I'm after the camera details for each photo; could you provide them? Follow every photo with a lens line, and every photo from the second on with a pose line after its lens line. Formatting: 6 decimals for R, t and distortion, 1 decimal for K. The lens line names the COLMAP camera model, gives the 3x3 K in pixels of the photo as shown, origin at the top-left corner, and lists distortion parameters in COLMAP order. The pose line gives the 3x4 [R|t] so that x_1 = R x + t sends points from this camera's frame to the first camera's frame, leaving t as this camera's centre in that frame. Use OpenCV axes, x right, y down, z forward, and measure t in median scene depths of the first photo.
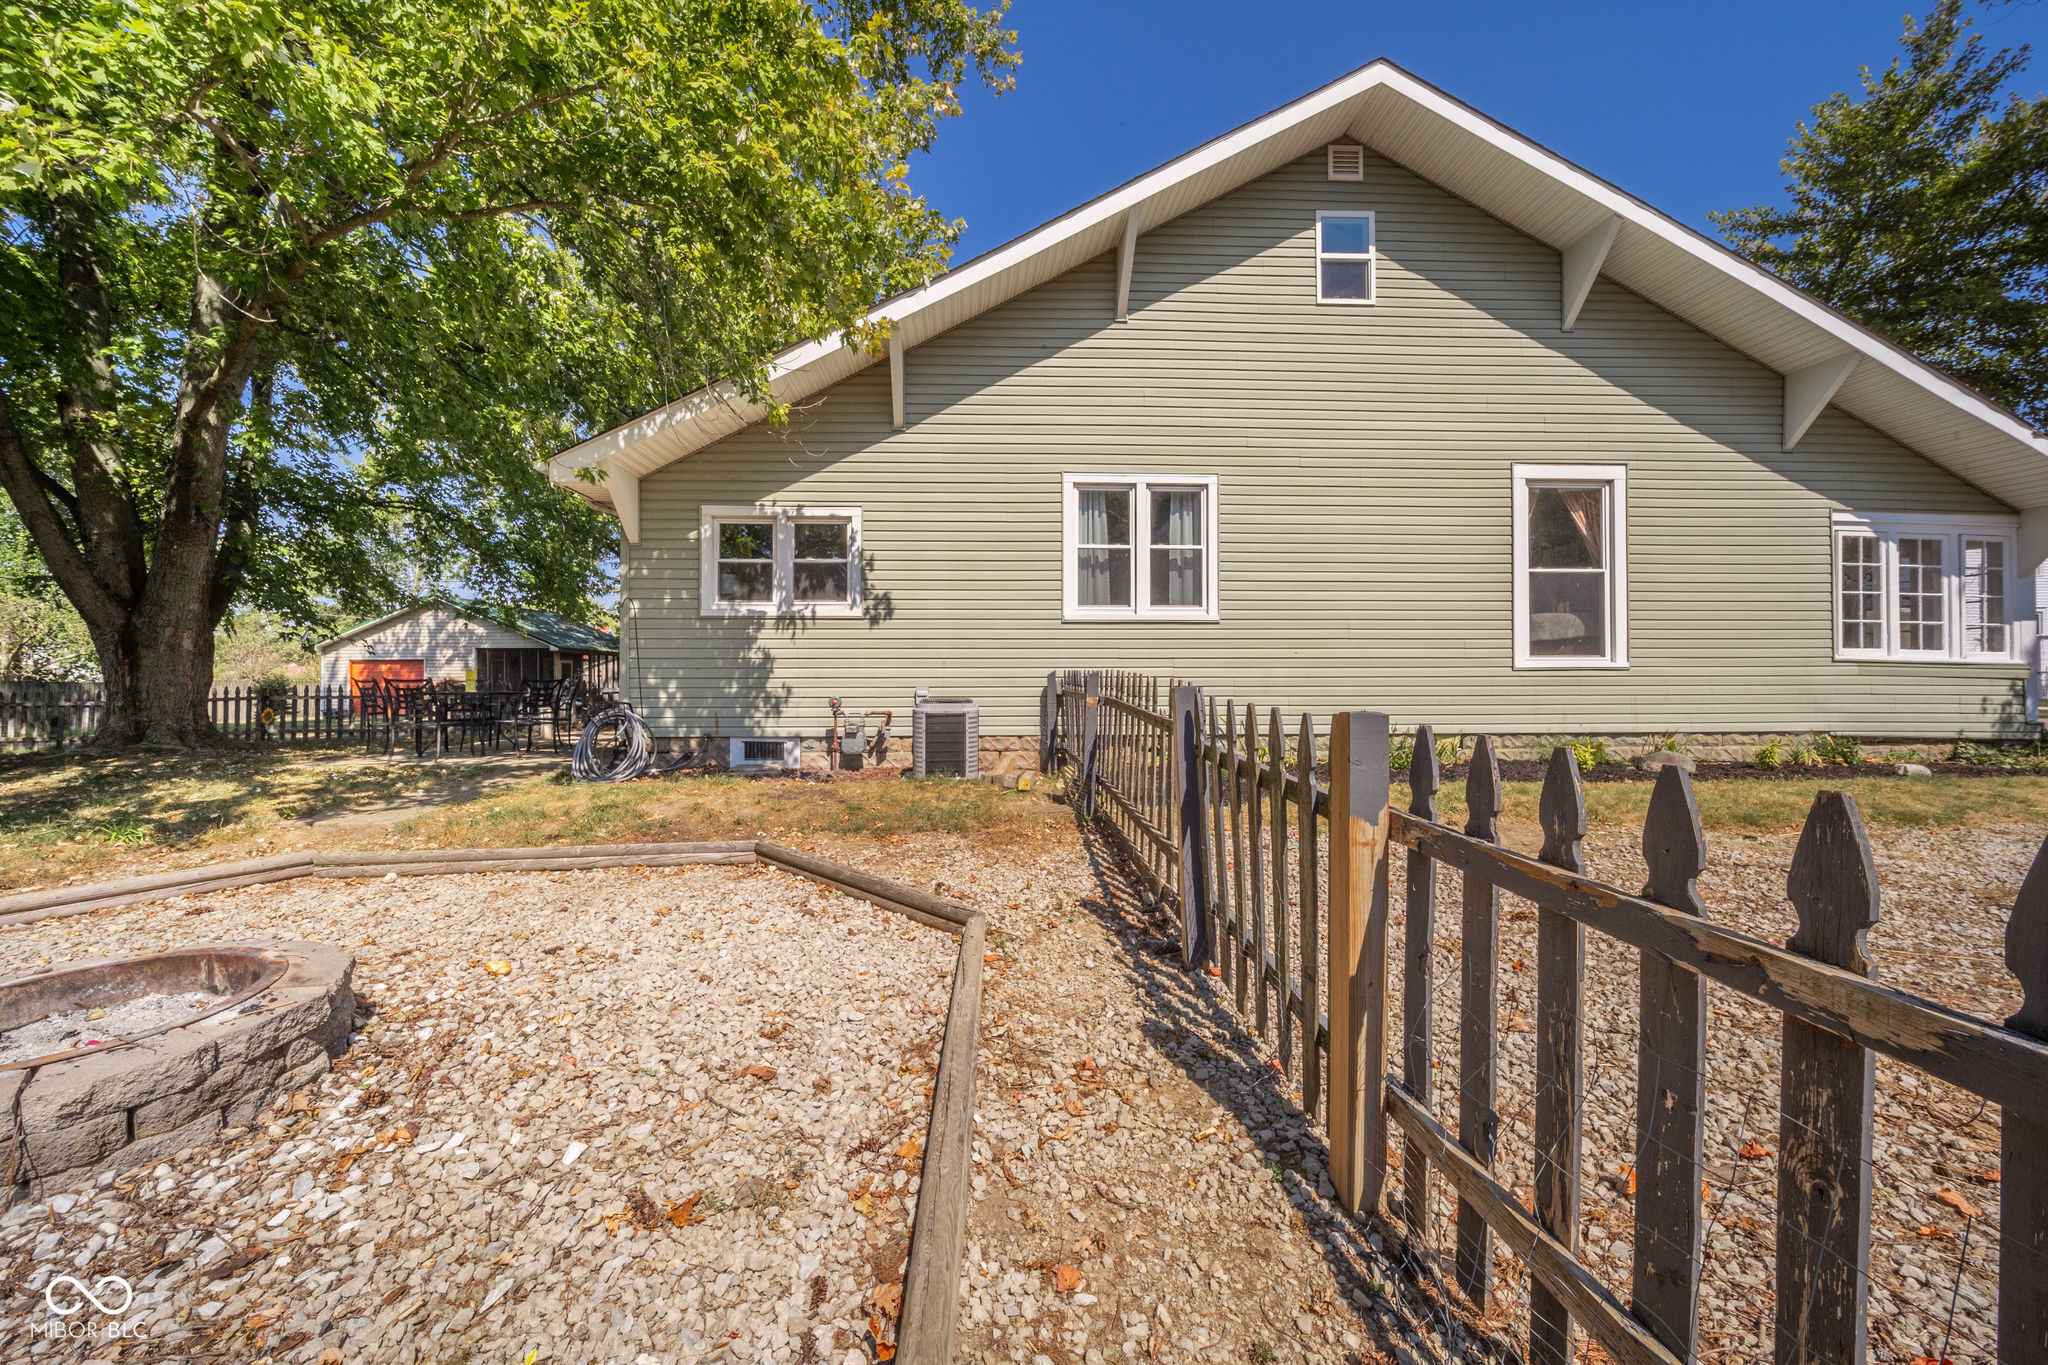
lens RADIAL K [[704.7, 0, 1022.2], [0, 704.7, 665.1], [0, 0, 1]] dist [0.000918, -0.000697]
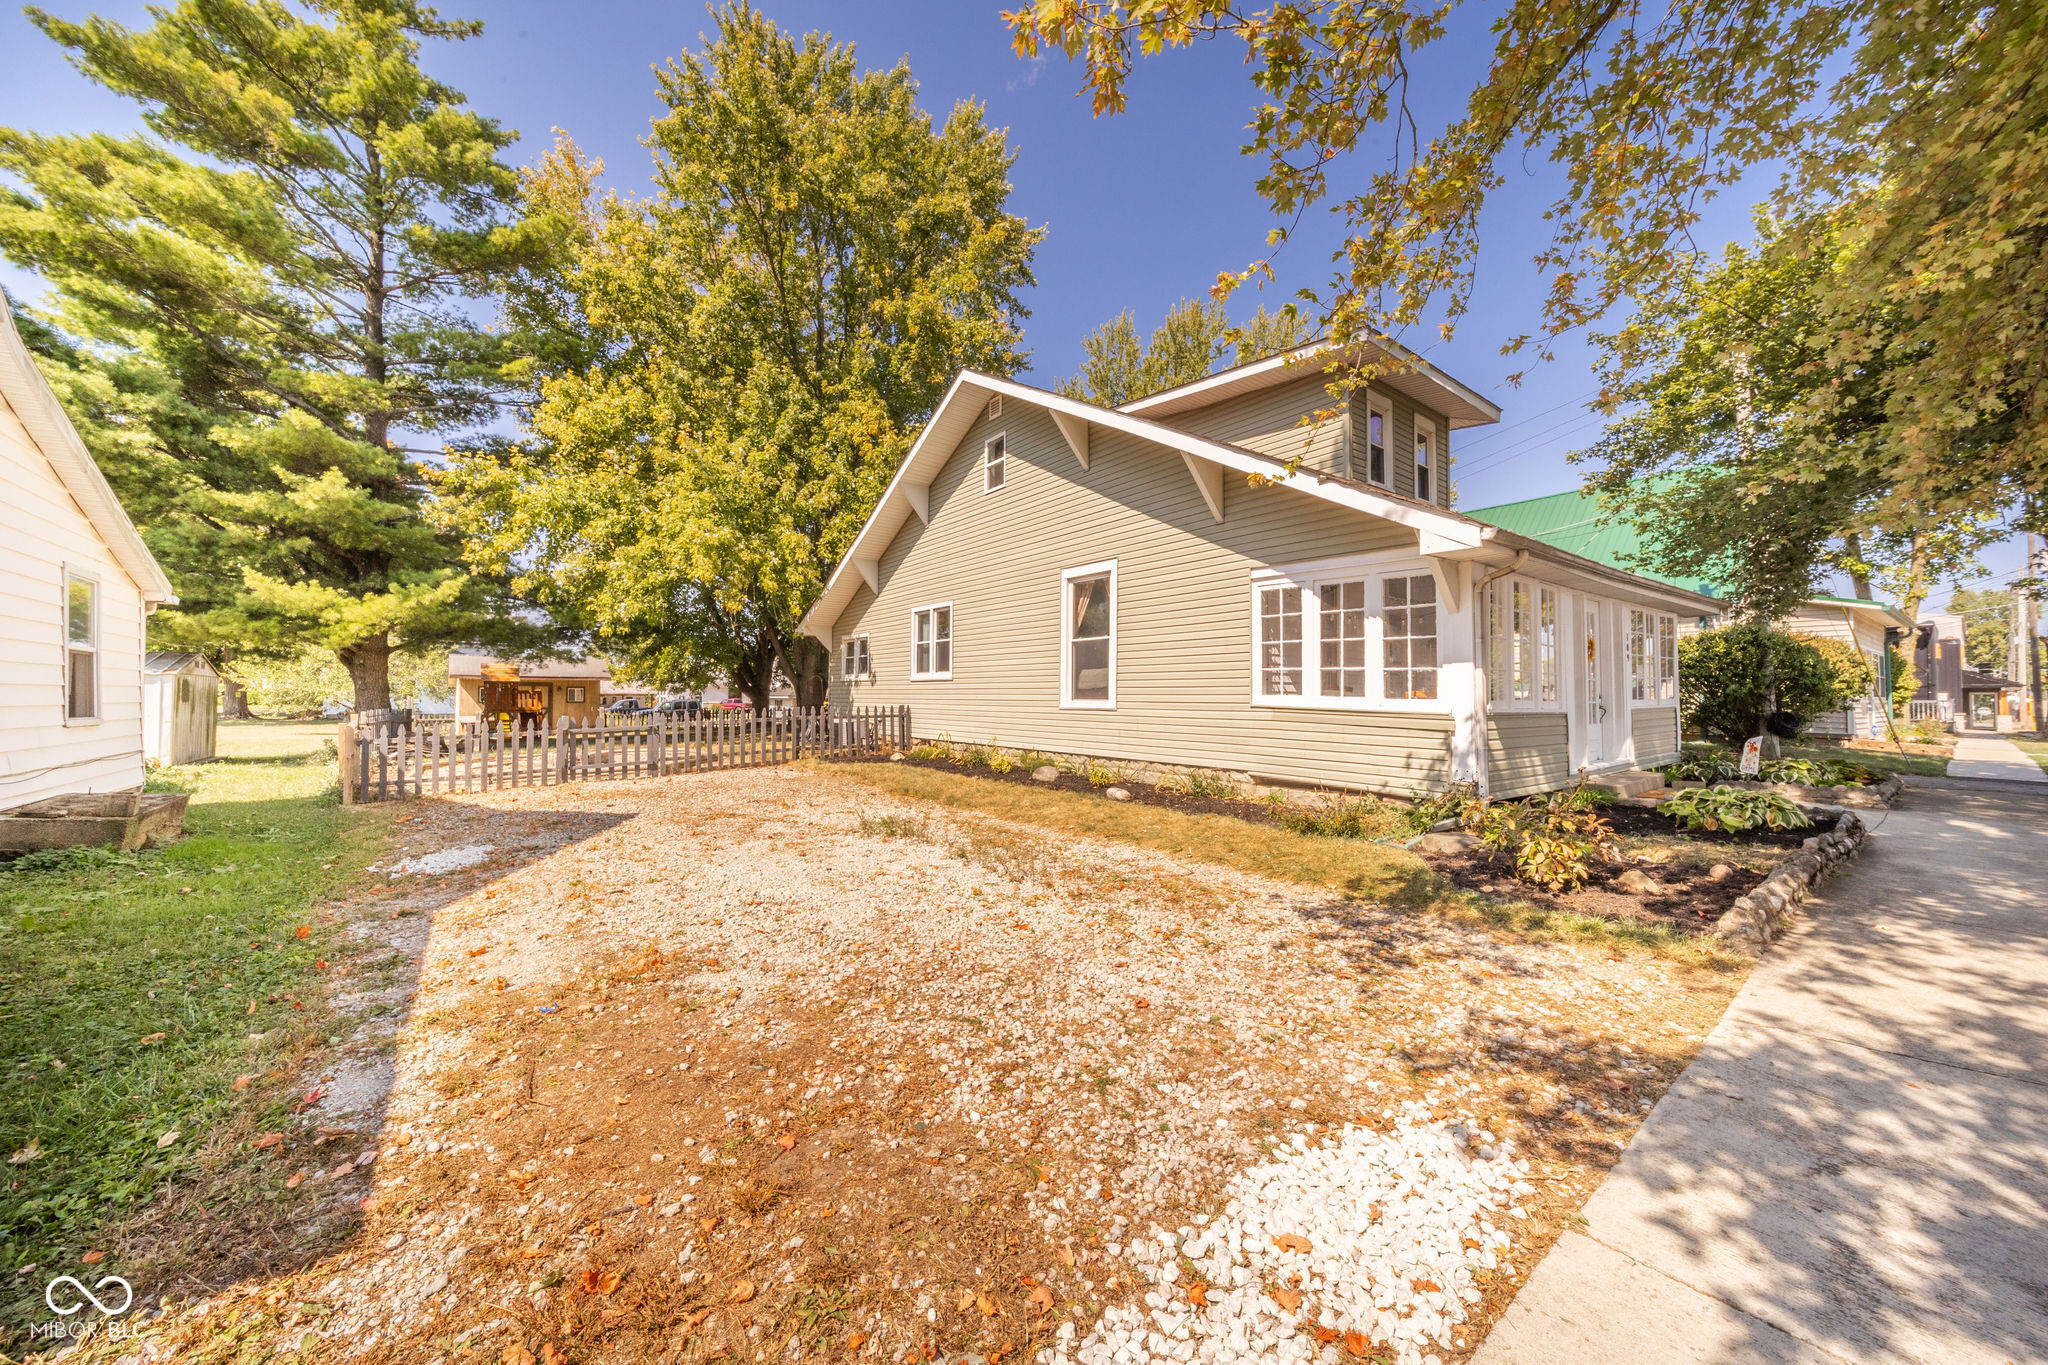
lens RADIAL K [[704.7, 0, 1021.6], [0, 704.7, 685.8], [0, 0, 1]] dist [0.000918, -0.000697]
pose [[0.576245, -0.007210, -0.817245, 1.835027], [-0.004414, 0.999919, -0.011933, -0.023775], [0.817265, 0.010484, 0.576166, 0.081961]]
